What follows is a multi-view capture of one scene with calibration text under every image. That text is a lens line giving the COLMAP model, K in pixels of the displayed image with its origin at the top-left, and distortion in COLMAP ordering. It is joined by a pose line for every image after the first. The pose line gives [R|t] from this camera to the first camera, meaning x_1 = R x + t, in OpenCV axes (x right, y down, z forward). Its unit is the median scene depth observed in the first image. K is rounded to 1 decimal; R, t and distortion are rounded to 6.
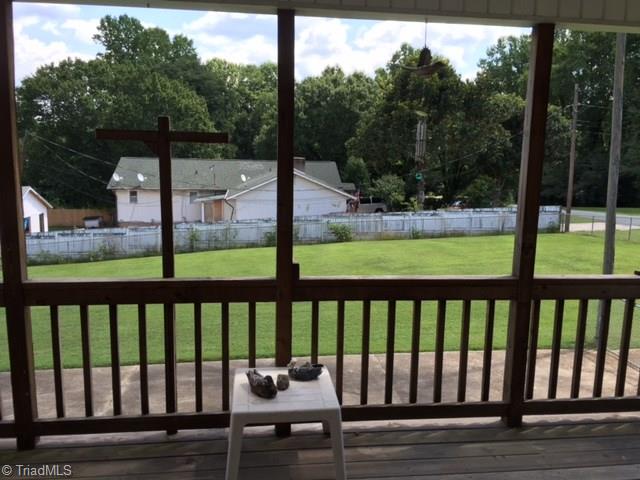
lens RADIAL K [[540.5, 0, 320.2], [0, 540.5, 240.7], [0, 0, 1]] dist [0.042830, -0.039524]
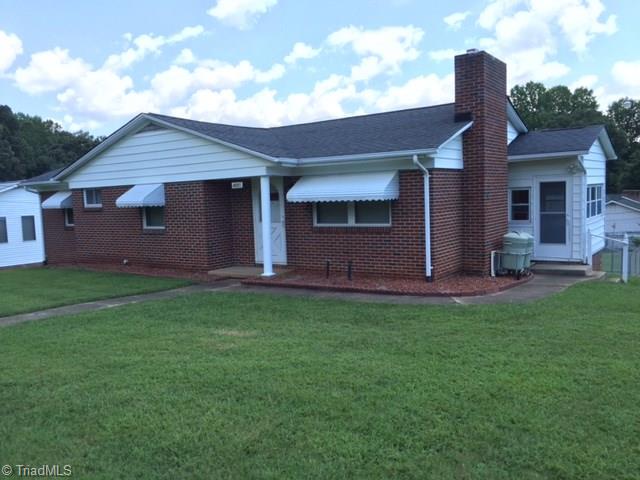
lens RADIAL K [[540.5, 0, 320.3], [0, 540.5, 239.7], [0, 0, 1]] dist [0.042830, -0.039524]
pose [[0.730927, 0.007084, -0.682419, 0.124489], [-0.059494, 0.996801, -0.053376, 0.030183], [0.679858, 0.079613, 0.729010, -0.171067]]
